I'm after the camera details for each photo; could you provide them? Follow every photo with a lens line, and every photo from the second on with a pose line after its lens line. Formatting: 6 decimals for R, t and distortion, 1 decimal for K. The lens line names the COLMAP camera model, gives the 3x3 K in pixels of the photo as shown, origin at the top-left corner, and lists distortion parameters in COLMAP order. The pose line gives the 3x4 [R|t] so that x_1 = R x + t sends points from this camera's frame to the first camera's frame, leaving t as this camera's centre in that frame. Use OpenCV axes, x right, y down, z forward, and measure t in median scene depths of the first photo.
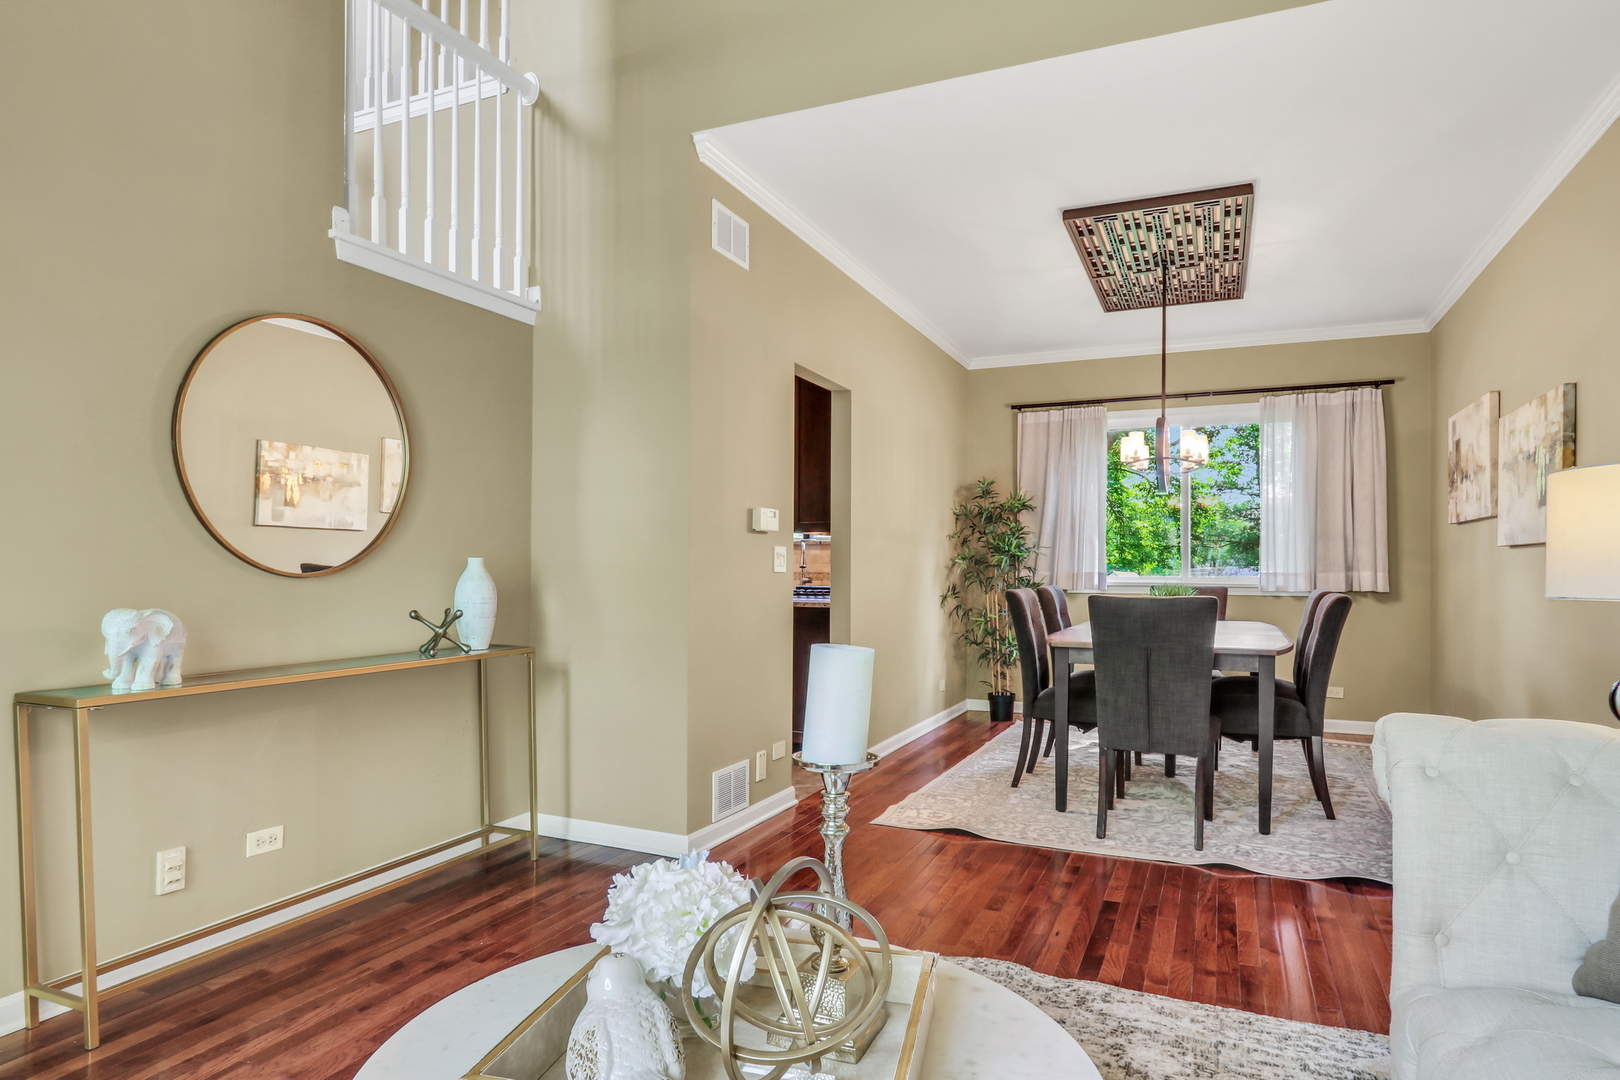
lens RADIAL K [[943.0, 0, 807.2], [0, 943.0, 552.3], [0, 0, 1]] dist [-0.014792, 0.006763]
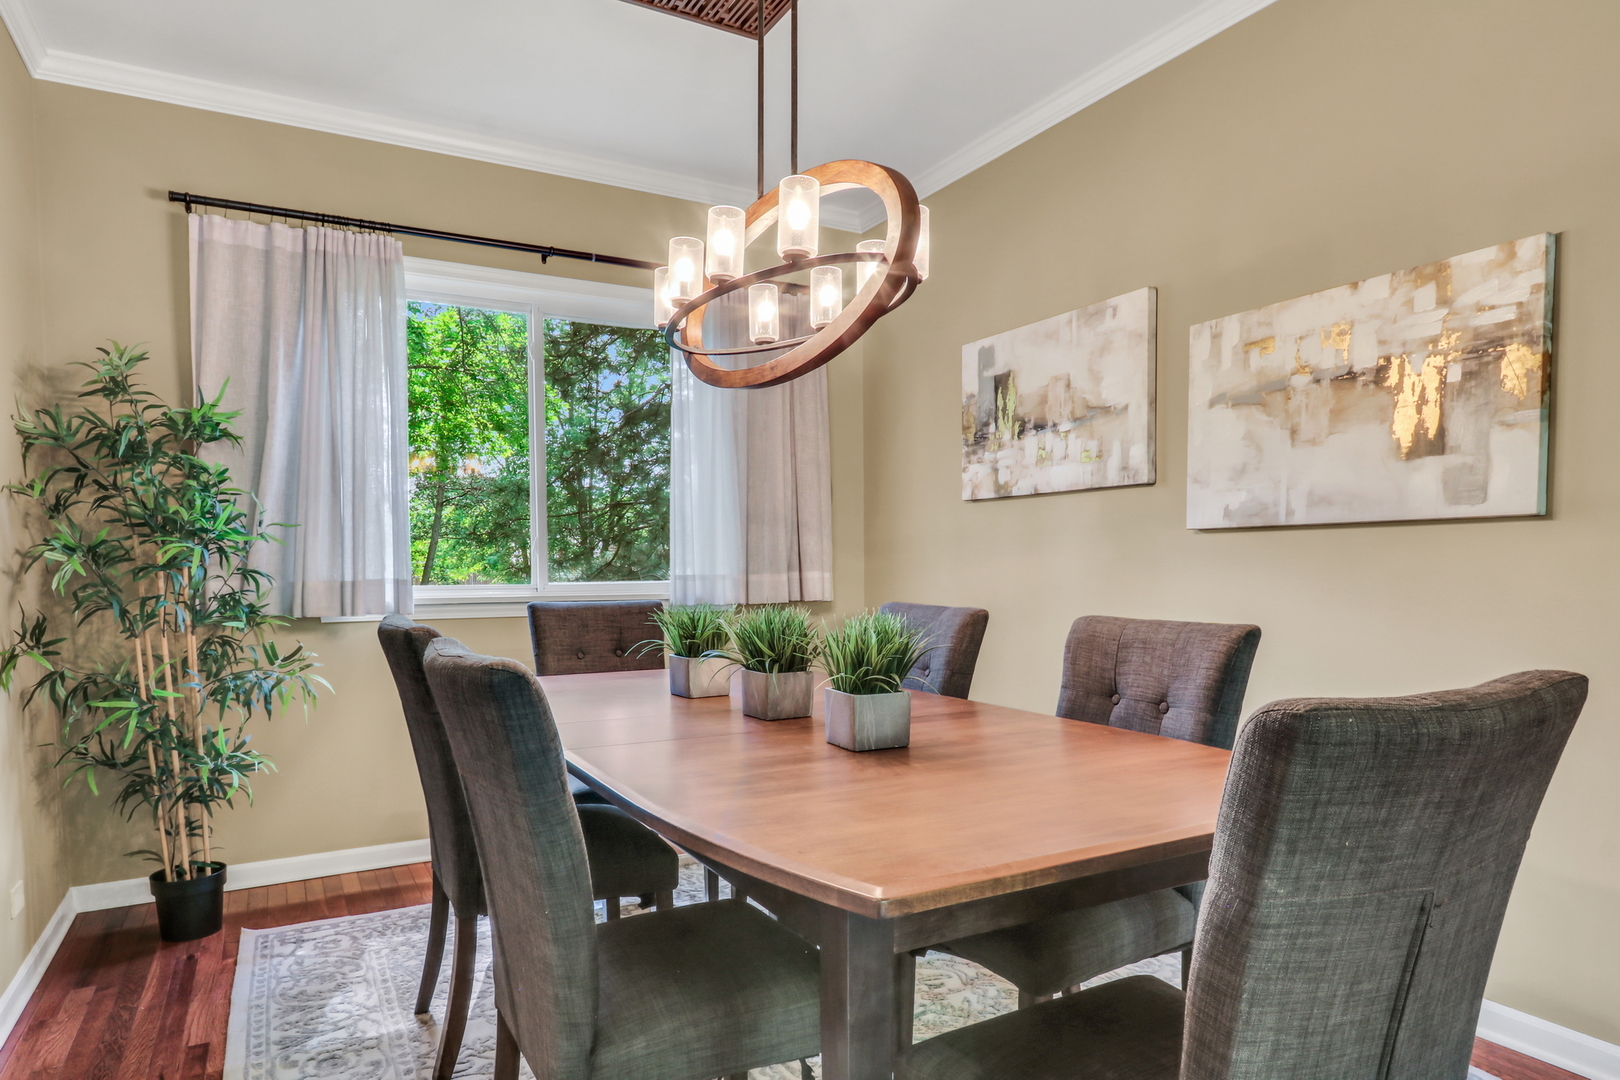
lens RADIAL K [[907.6, 0, 739.9], [0, 907.6, 616.4], [0, 0, 1]] dist [-0.002707, -0.000881]
pose [[0.606421, -0.051529, 0.793472, 0.039340], [-0.003318, 0.997725, 0.067329, 0.008010], [-0.795137, -0.043462, 0.604871, 0.552973]]
